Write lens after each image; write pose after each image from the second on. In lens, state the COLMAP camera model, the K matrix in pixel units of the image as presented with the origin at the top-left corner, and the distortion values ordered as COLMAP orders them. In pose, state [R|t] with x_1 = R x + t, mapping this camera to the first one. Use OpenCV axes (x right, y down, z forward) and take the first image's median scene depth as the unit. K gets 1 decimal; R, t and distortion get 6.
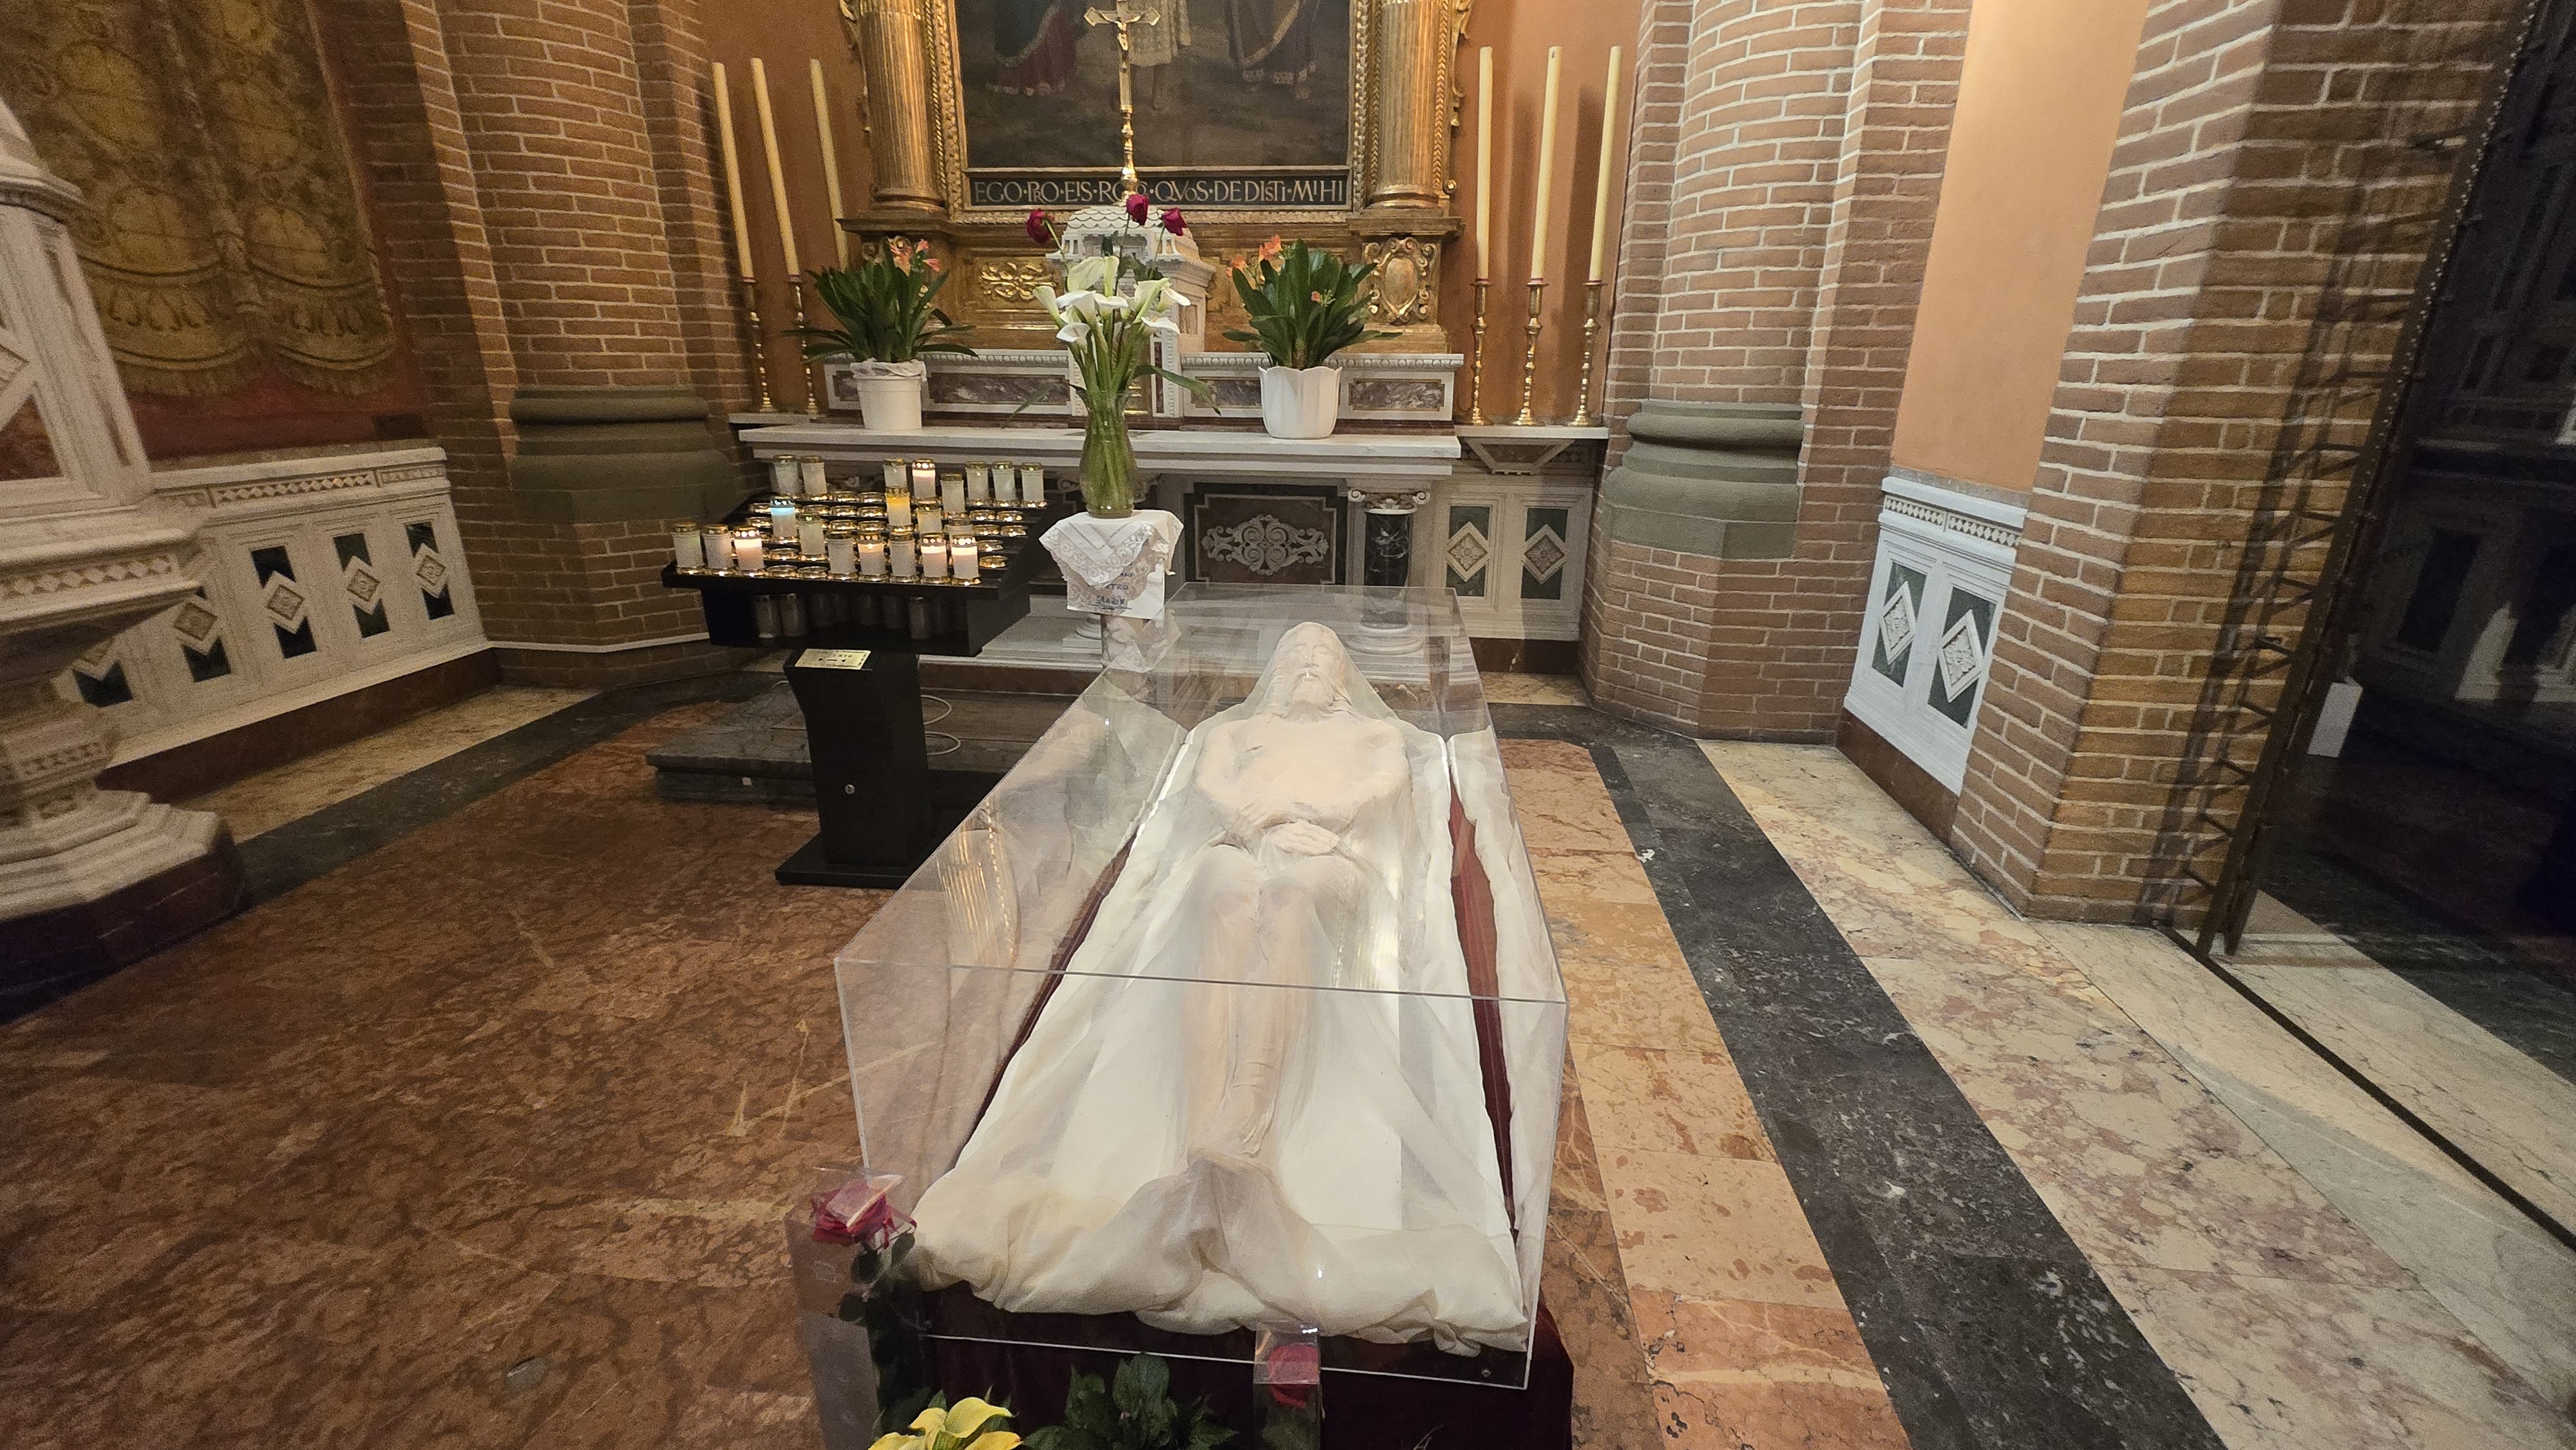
lens RADIAL K [[1020.9, 0, 1290.0], [0, 1020.9, 714.6], [0, 0, 1]] dist [-0.000320, -0.000027]
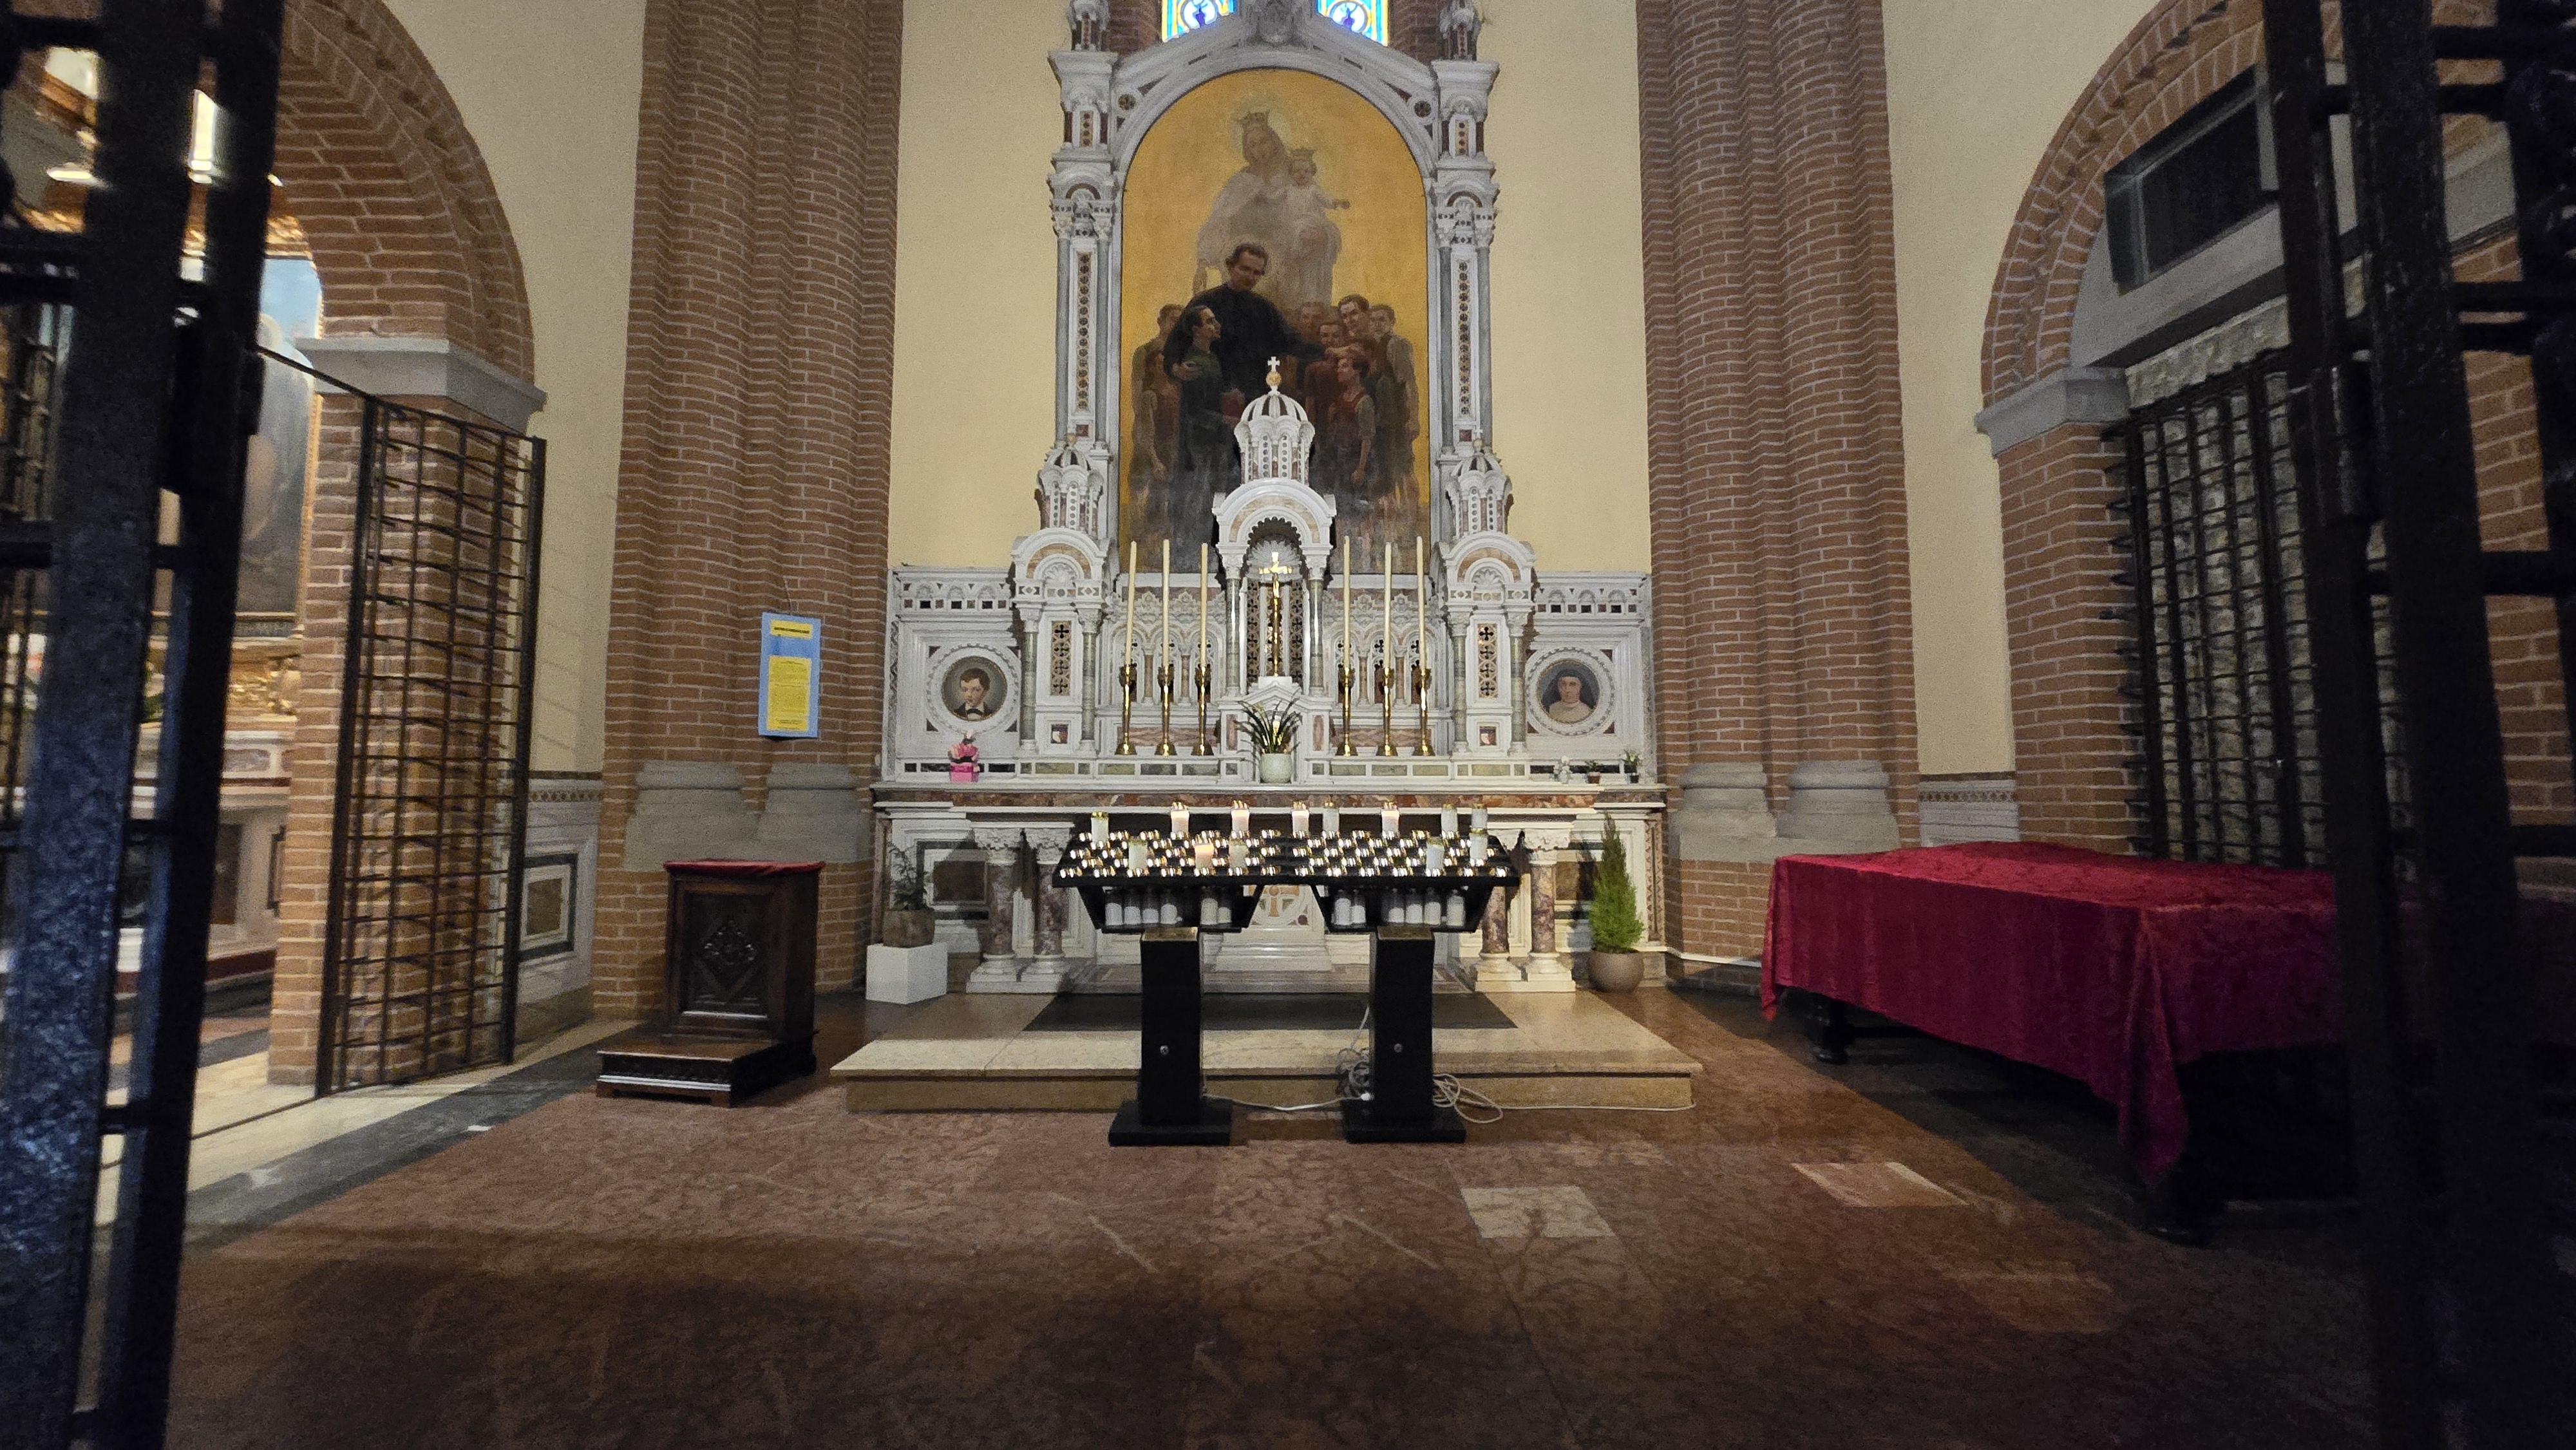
lens RADIAL K [[1020.9, 0, 1287.9], [0, 1020.9, 719.9], [0, 0, 1]] dist [-0.000320, -0.000027]
pose [[0.991511, 0.001787, 0.130011, 1.608246], [0.049469, 0.919524, -0.389908, 0.294939], [-0.120245, 0.393030, 0.911630, -0.539554]]
